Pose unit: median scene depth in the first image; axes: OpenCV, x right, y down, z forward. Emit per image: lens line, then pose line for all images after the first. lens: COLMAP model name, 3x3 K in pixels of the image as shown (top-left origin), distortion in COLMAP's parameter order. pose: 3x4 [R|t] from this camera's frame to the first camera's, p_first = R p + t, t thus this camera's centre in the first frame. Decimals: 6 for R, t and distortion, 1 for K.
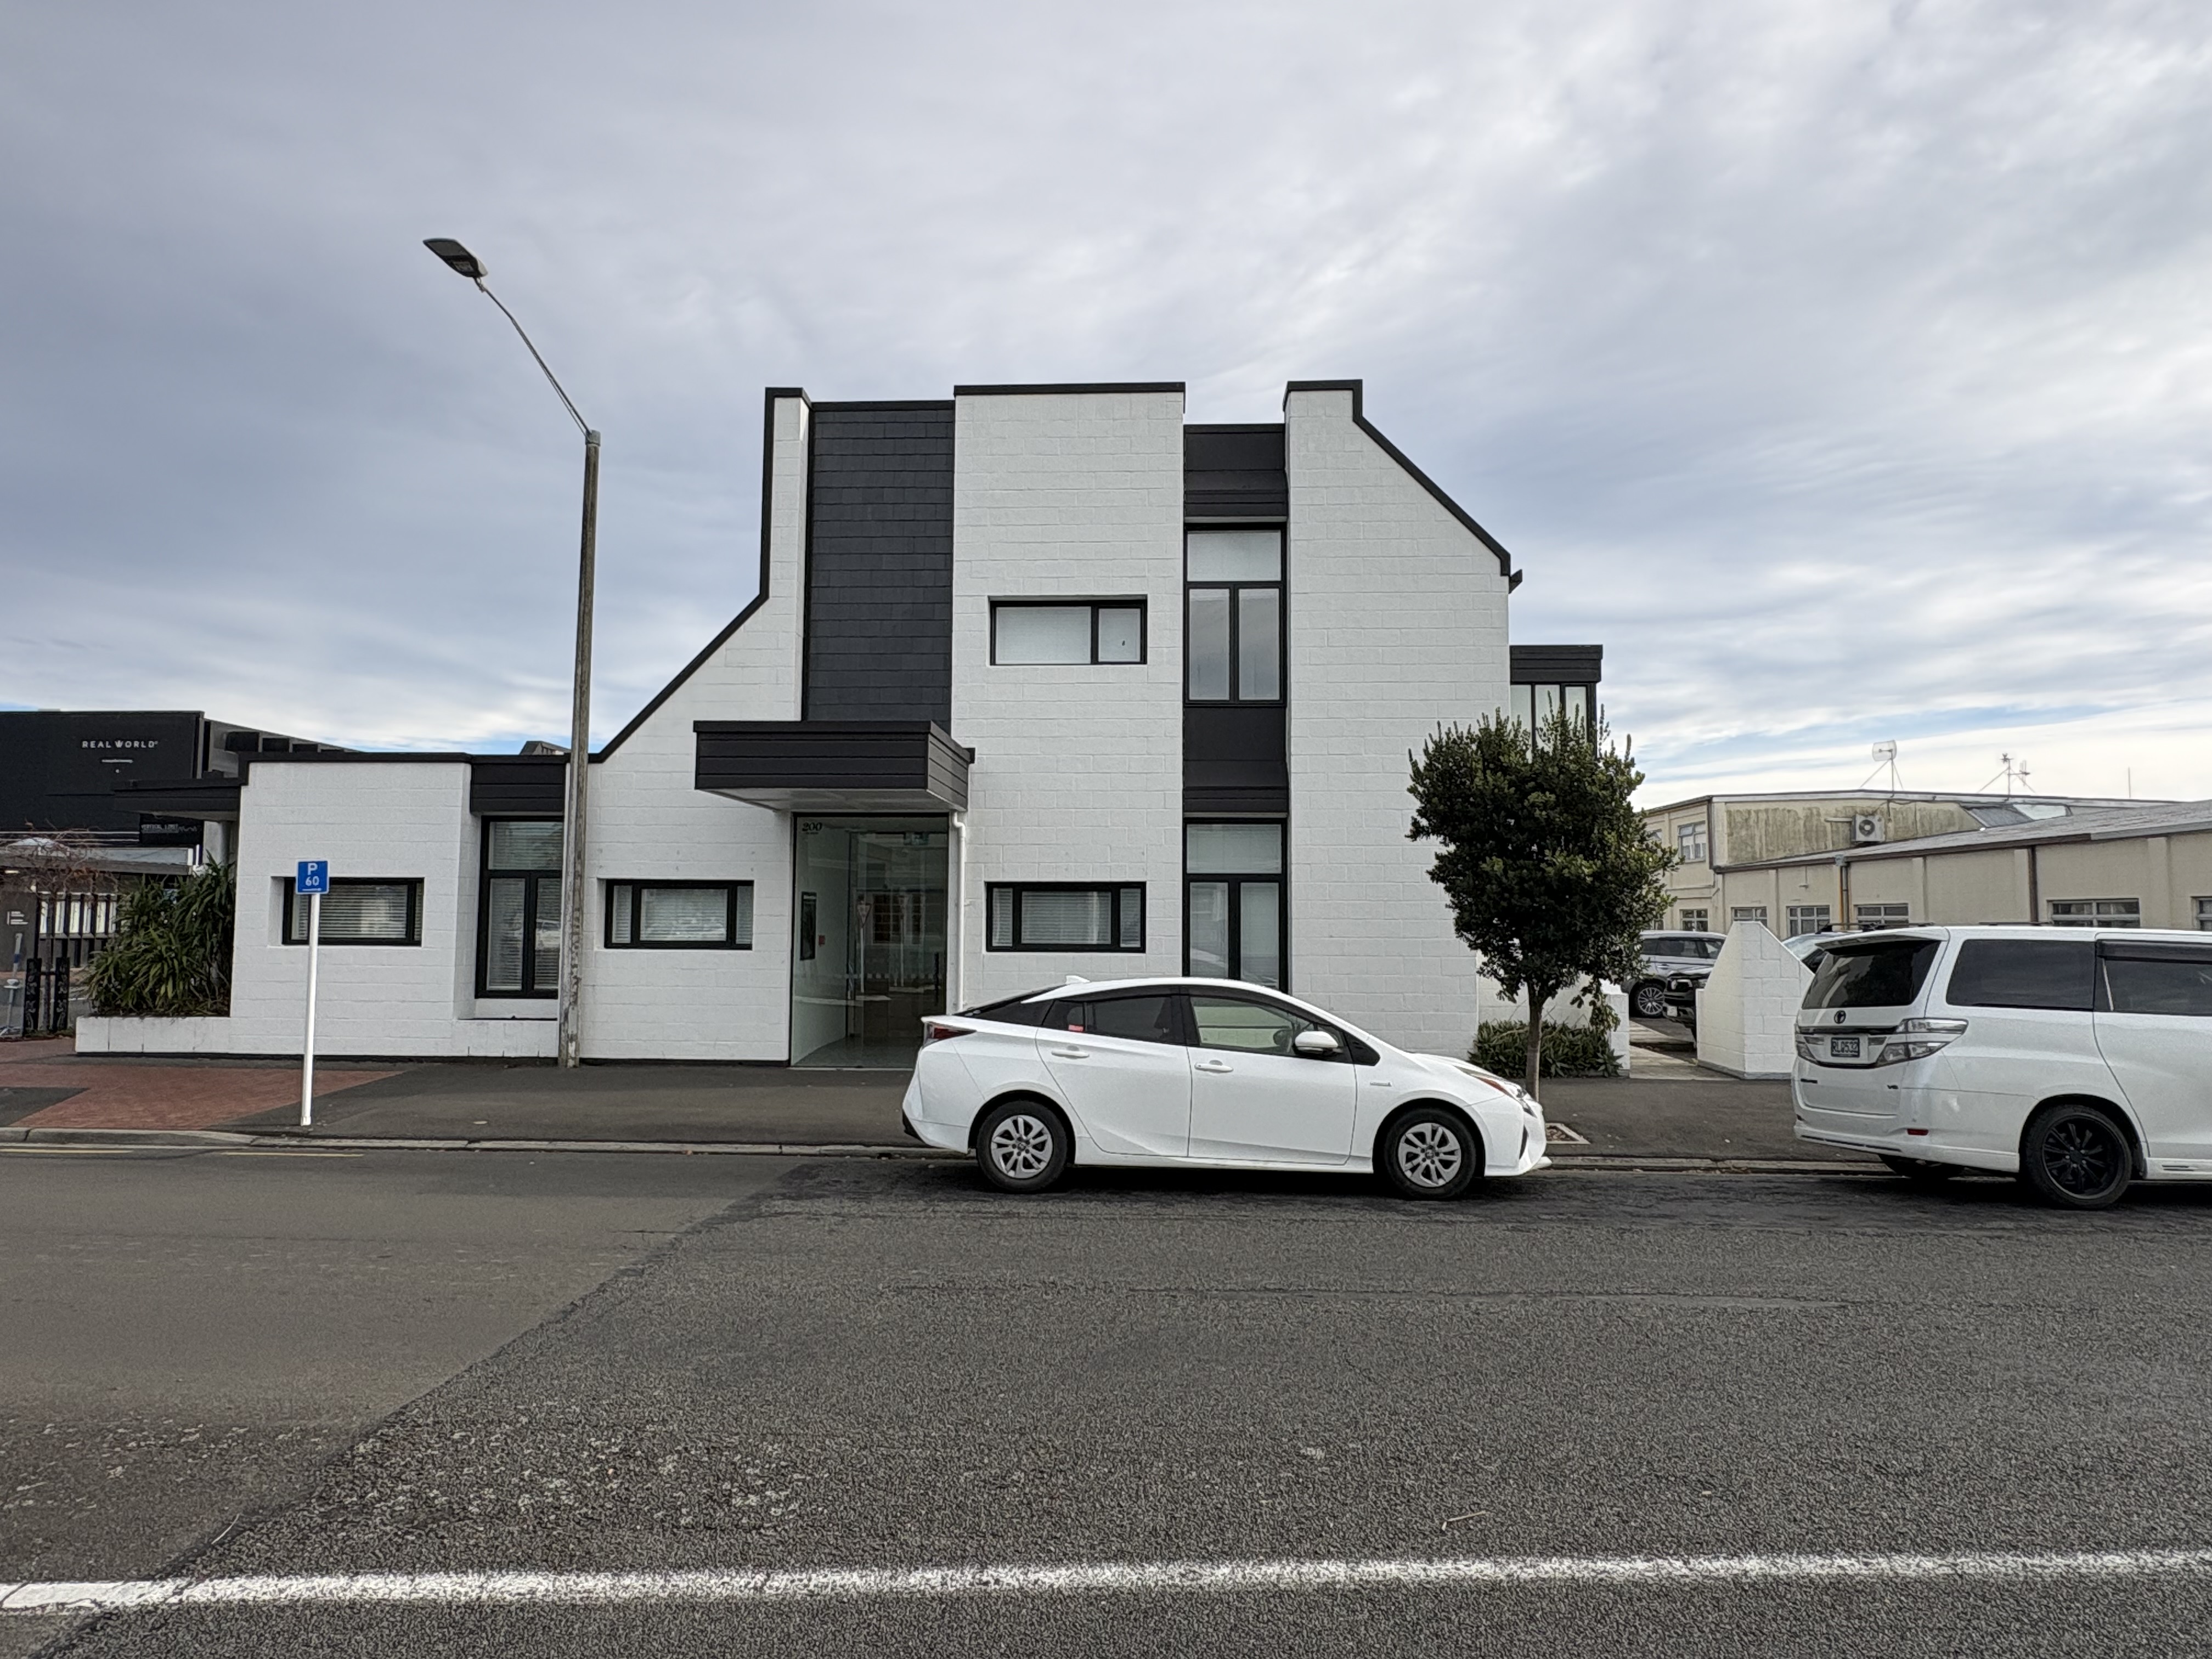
lens RADIAL K [[1293.0, 0, 1106.0], [0, 1293.0, 829.5], [0, 0, 1]] dist [0.000587, 0.000162]
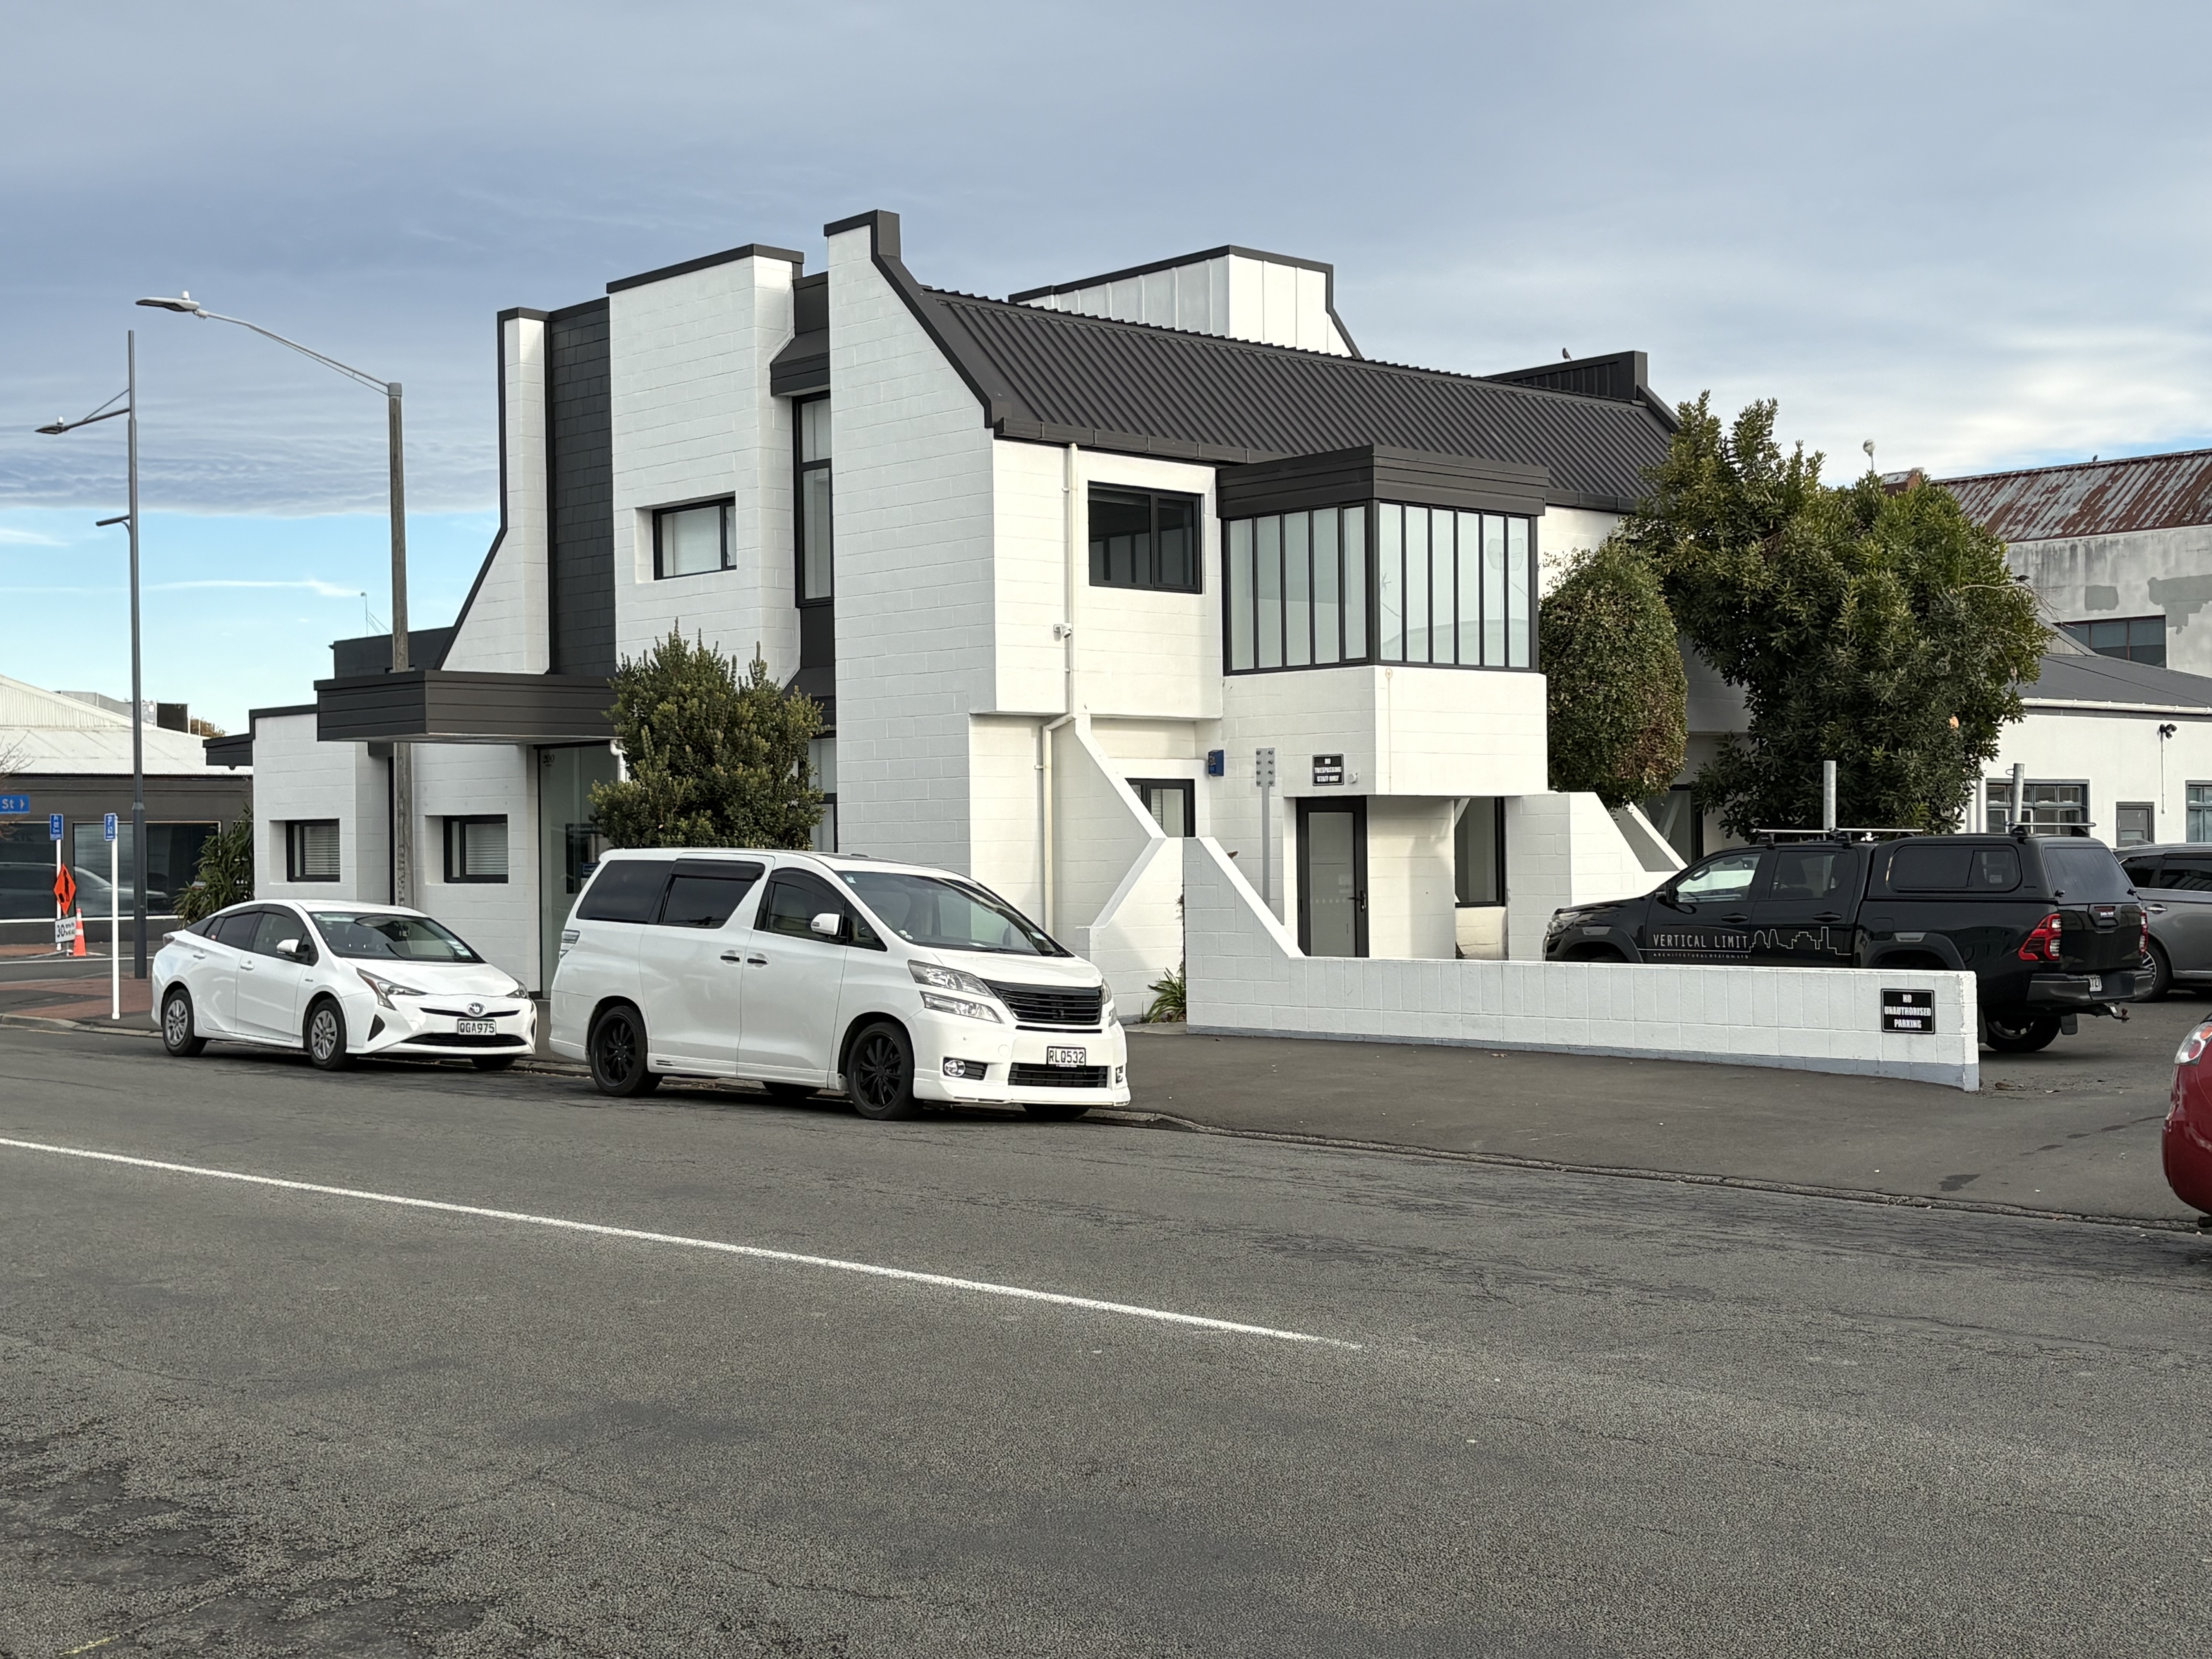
lens RADIAL K [[2854.1, 0, 1106.0], [0, 2854.1, 829.5], [0, 0, 1]] dist [0.023262, 0.012973]
pose [[0.725632, -0.021758, -0.687739, 1.619167], [0.068791, 0.996786, 0.041045, -0.008257], [0.684636, -0.077093, 0.724797, -0.297052]]
